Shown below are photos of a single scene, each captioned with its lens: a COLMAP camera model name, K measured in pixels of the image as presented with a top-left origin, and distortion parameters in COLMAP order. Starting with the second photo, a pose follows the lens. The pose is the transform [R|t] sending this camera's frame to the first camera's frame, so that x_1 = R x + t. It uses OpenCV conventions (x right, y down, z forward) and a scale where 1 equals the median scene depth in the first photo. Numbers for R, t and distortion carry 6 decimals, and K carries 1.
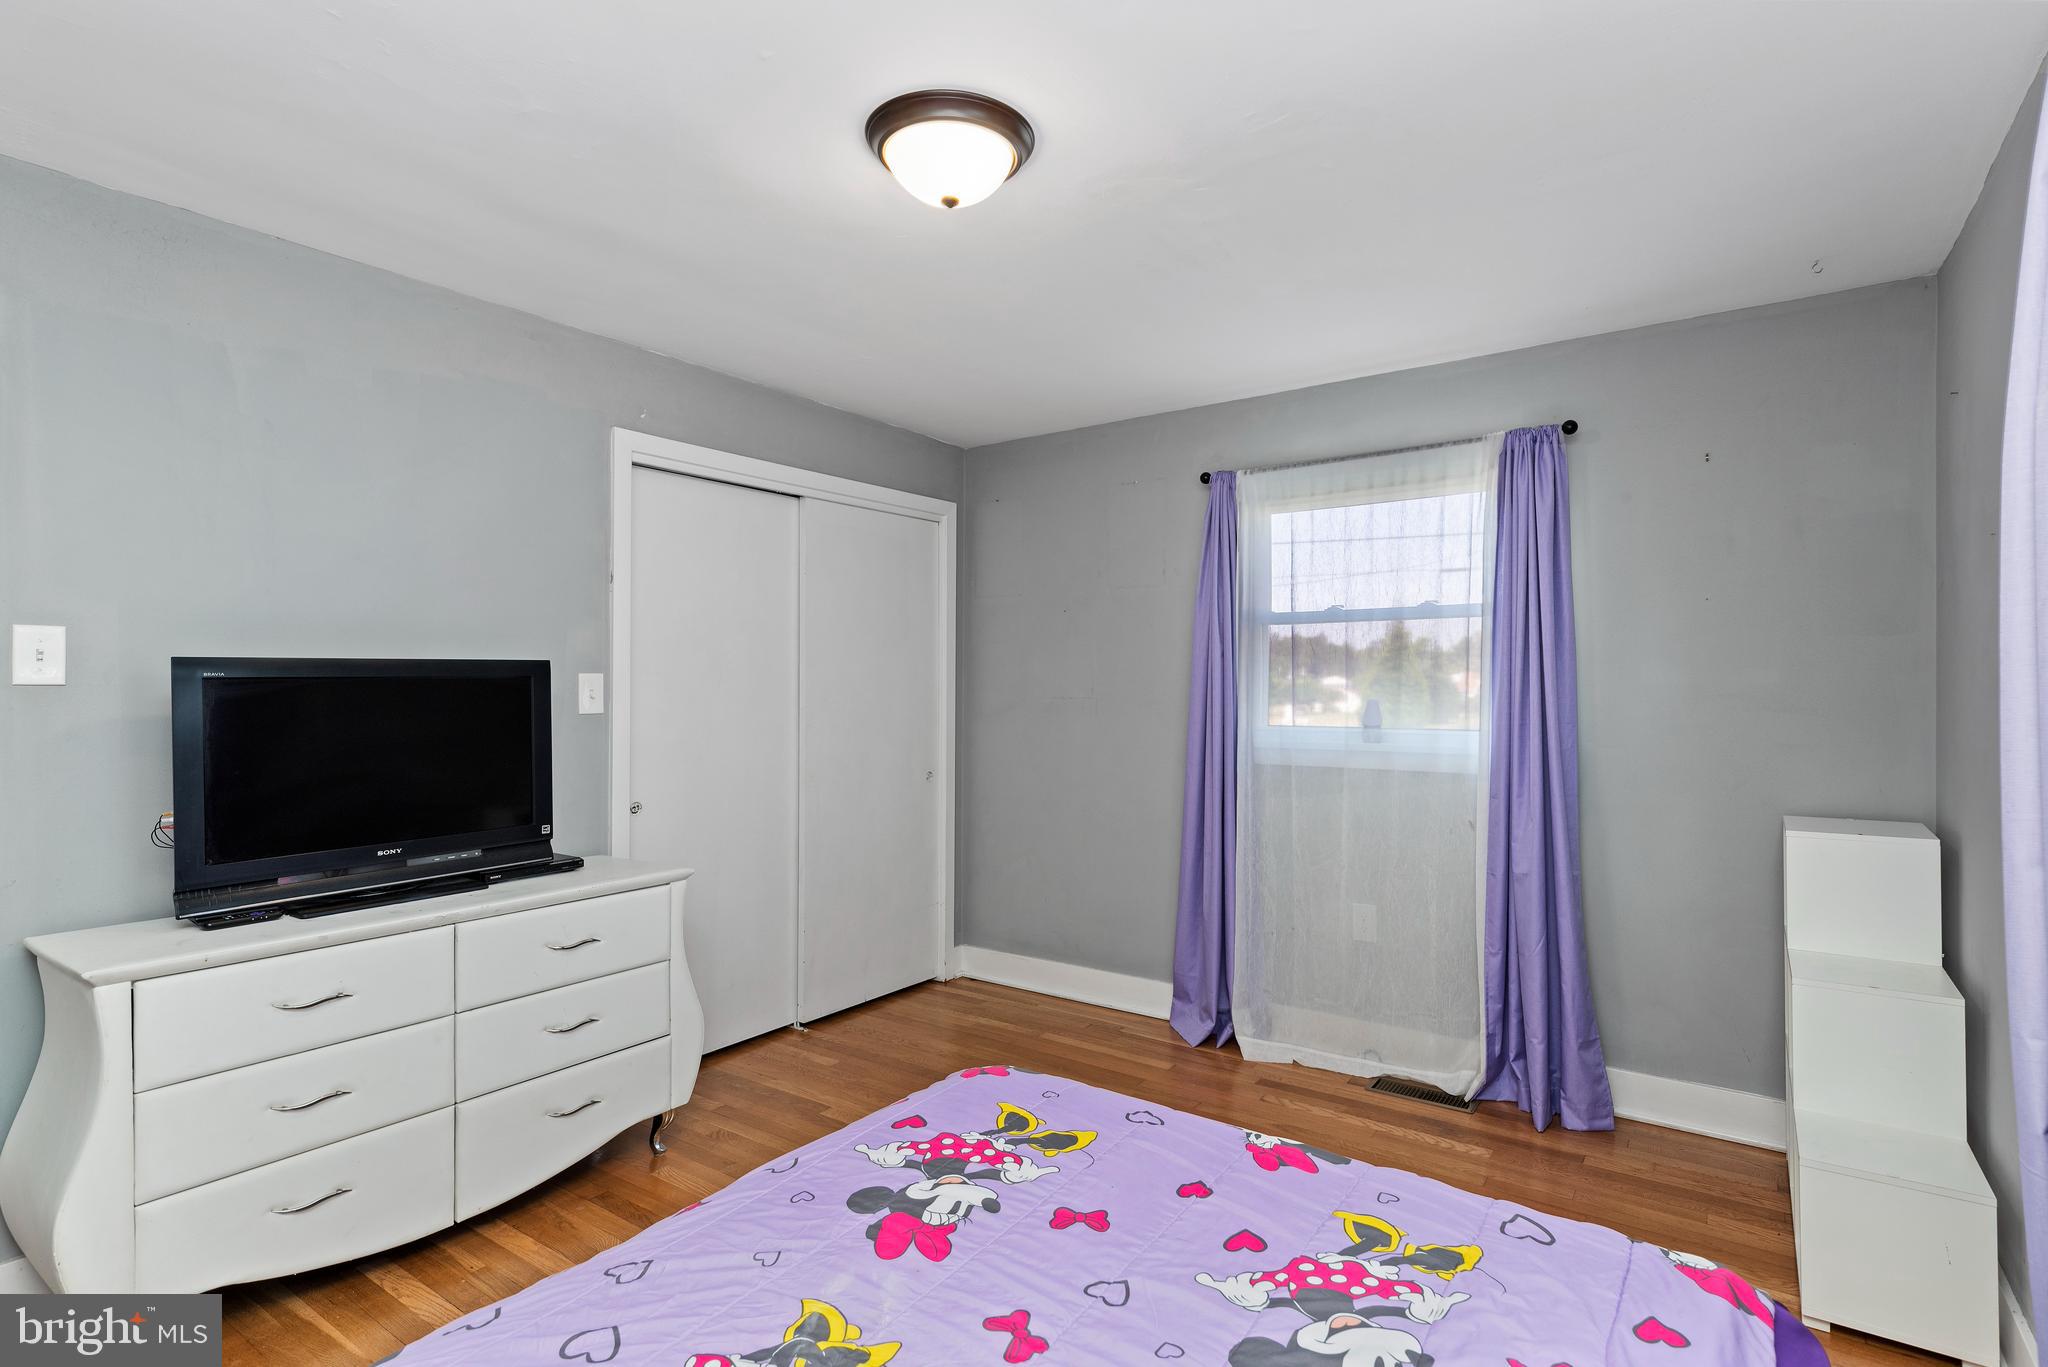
lens RADIAL K [[994.8, 0, 1049.9], [0, 994.8, 685.6], [0, 0, 1]] dist [-0.000892, -0.000113]
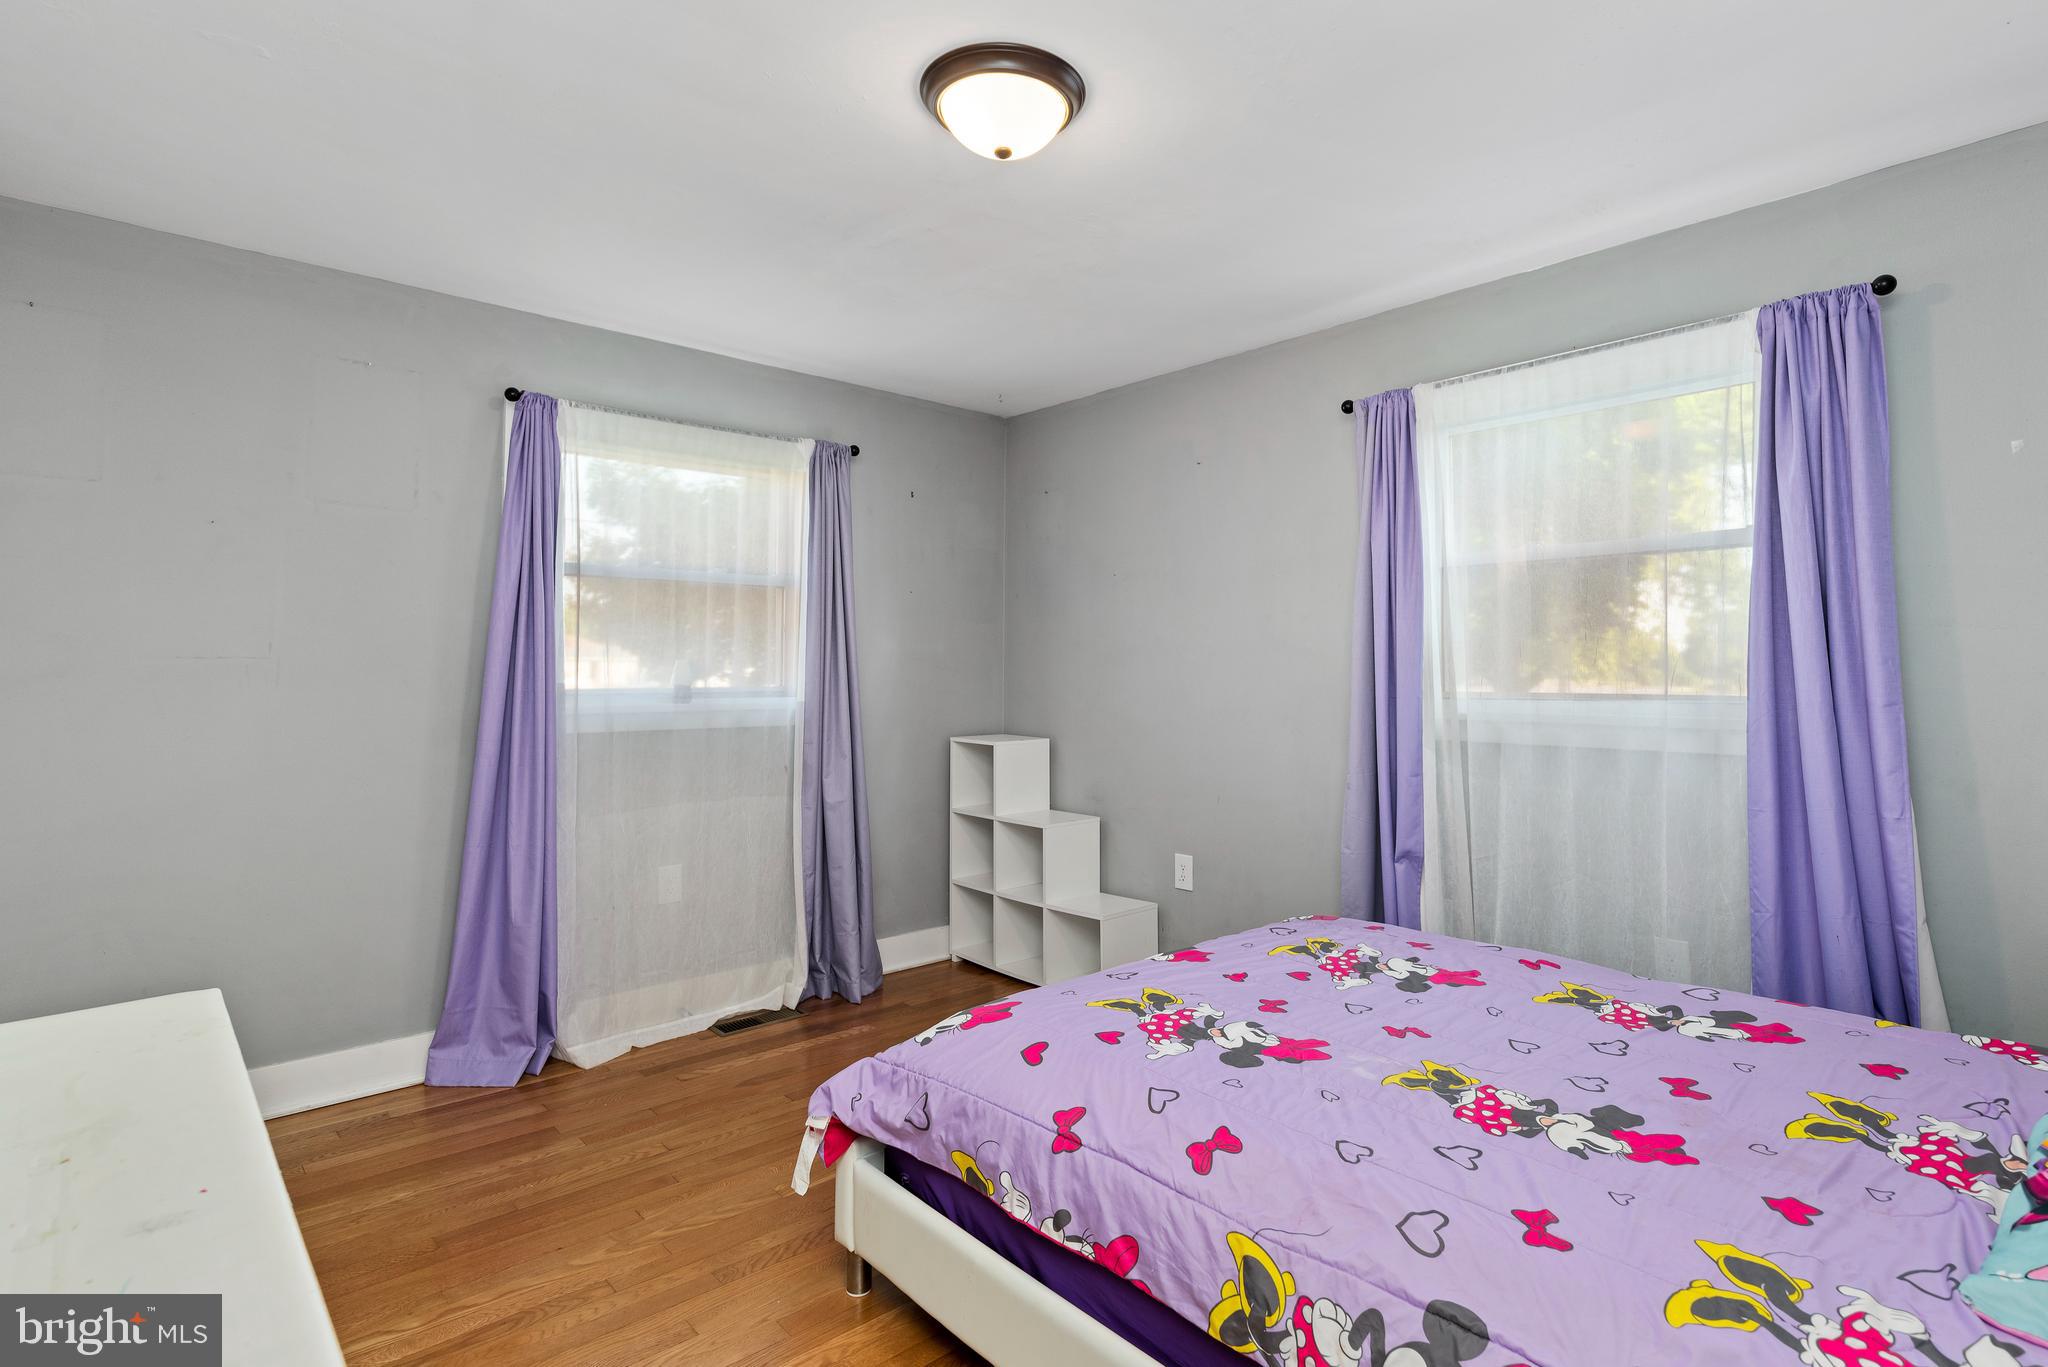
lens RADIAL K [[1016.8, 0, 1031.4], [0, 1016.8, 631.2], [0, 0, 1]] dist [-0.015641, 0.000027]
pose [[0.230190, 0.043313, 0.972181, -0.717316], [-0.001162, 0.999021, -0.044234, 0.034016], [-0.973145, 0.009053, 0.230015, 0.487140]]
